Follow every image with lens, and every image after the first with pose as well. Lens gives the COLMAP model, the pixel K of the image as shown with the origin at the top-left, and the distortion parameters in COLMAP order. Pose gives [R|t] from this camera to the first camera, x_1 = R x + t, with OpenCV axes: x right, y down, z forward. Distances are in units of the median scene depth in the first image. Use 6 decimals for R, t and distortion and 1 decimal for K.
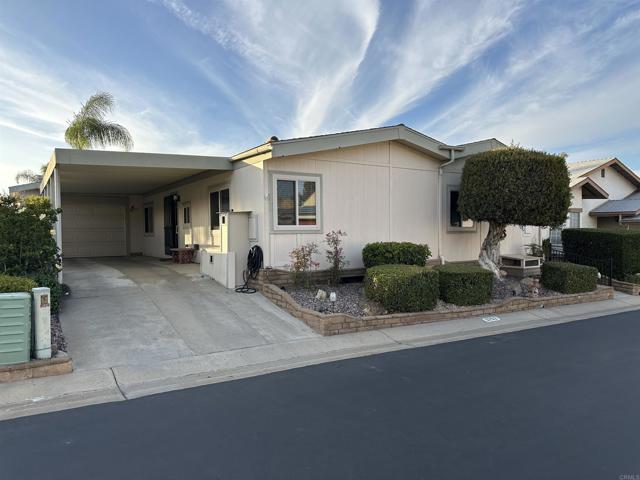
lens RADIAL K [[451.2, 0, 320.0], [0, 451.2, 240.0], [0, 0, 1]] dist [0.075233, -0.103929]
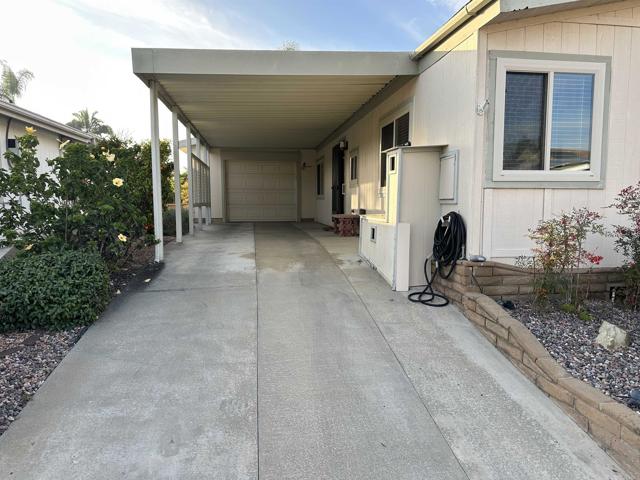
lens RADIAL K [[451.2, 0, 320.0], [0, 451.2, 240.0], [0, 0, 1]] dist [0.075233, -0.103929]
pose [[0.910561, 0.049668, -0.410381, -0.066772], [-0.020269, 0.996926, 0.075682, 0.007799], [0.412878, -0.060595, 0.908768, 0.476216]]
